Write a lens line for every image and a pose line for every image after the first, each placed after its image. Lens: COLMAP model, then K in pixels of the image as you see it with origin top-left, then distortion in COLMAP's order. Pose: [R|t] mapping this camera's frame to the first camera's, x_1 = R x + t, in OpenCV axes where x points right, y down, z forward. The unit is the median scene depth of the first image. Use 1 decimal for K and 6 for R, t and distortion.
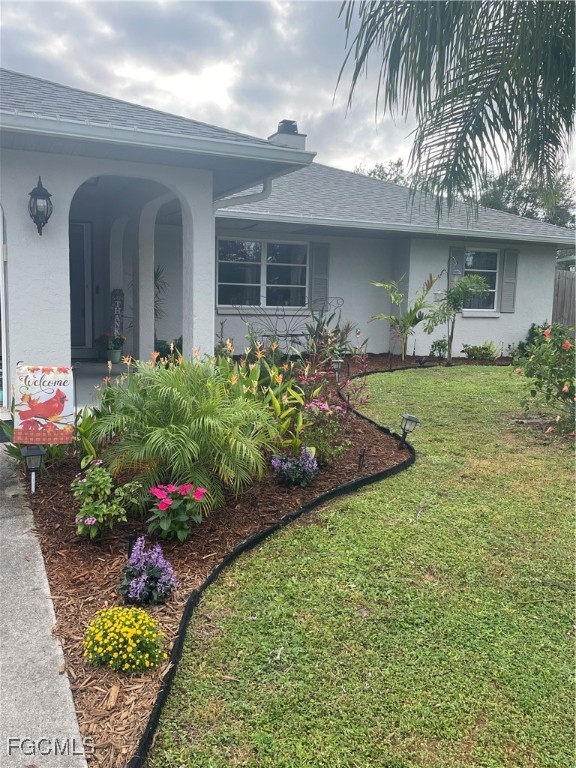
lens RADIAL K [[698.8, 0, 288.0], [0, 698.8, 384.0], [0, 0, 1]] dist [0.132345, -0.167295]
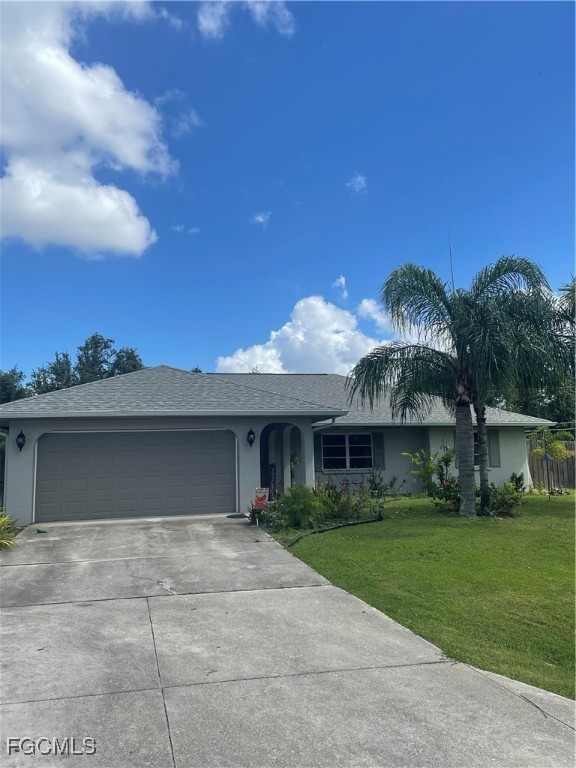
lens RADIAL K [[643.4, 0, 288.0], [0, 643.4, 384.0], [0, 0, 1]] dist [0.002125, 0.000179]
pose [[0.980861, -0.070640, -0.181442, 0.131709], [0.024226, 0.968903, -0.246251, 0.085434], [0.193195, 0.237142, 0.952071, -0.691189]]
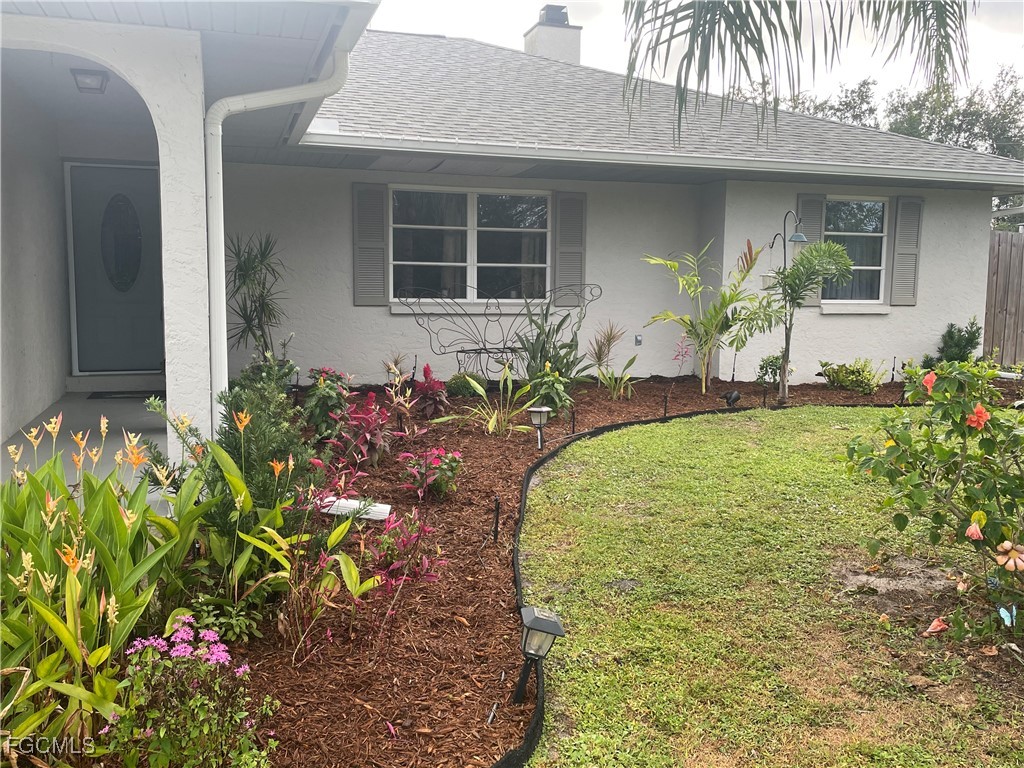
lens RADIAL K [[931.7, 0, 512.0], [0, 931.7, 384.0], [0, 0, 1]] dist [0.132345, -0.167295]
pose [[0.992765, 0.002642, -0.120047, 0.095030], [-0.003613, 0.999962, -0.007875, -0.032649], [0.120021, 0.008251, 0.992737, 0.211624]]
